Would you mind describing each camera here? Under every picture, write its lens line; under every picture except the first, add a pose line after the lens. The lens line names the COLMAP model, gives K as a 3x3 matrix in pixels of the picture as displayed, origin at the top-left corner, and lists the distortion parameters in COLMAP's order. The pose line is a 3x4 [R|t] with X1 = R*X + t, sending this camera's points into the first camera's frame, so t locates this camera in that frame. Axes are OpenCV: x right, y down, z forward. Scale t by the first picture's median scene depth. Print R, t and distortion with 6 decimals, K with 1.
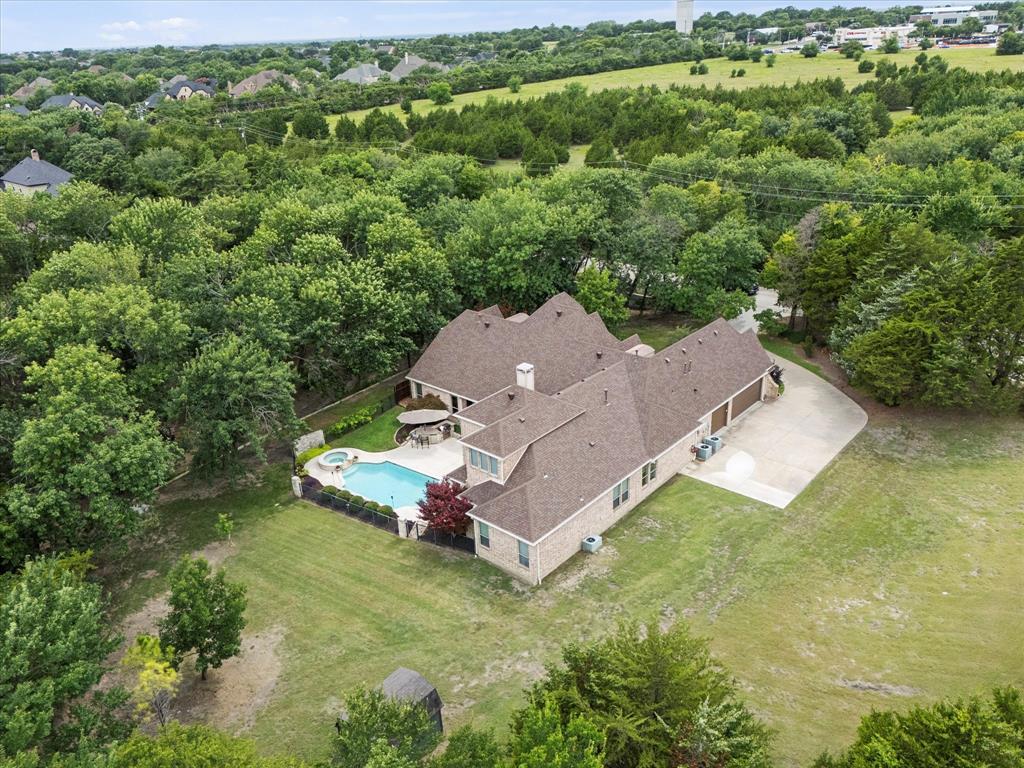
lens RADIAL K [[739.6, 0, 512.0], [0, 739.6, 384.0], [0, 0, 1]] dist [0.005497, 0.001979]
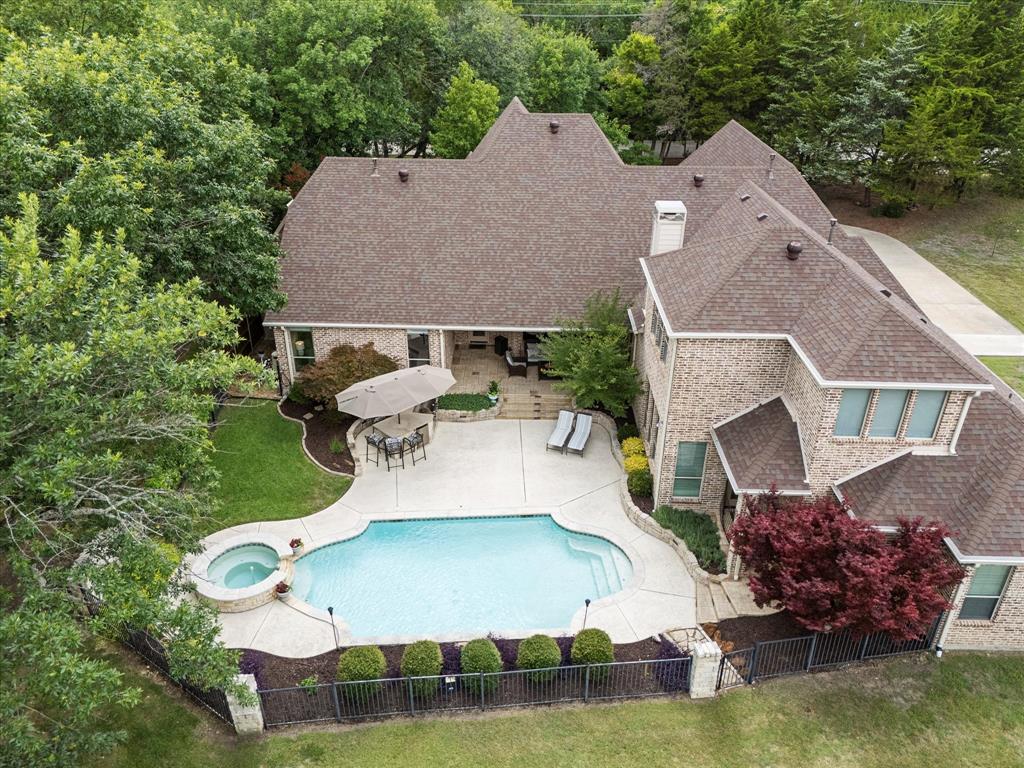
lens RADIAL K [[739.6, 0, 512.0], [0, 739.6, 384.0], [0, 0, 1]] dist [0.005497, 0.001979]
pose [[0.762404, -0.267233, 0.589344, -0.313102], [0.222663, 0.963468, 0.148829, -0.008270], [-0.607587, 0.017757, 0.794055, 0.618562]]
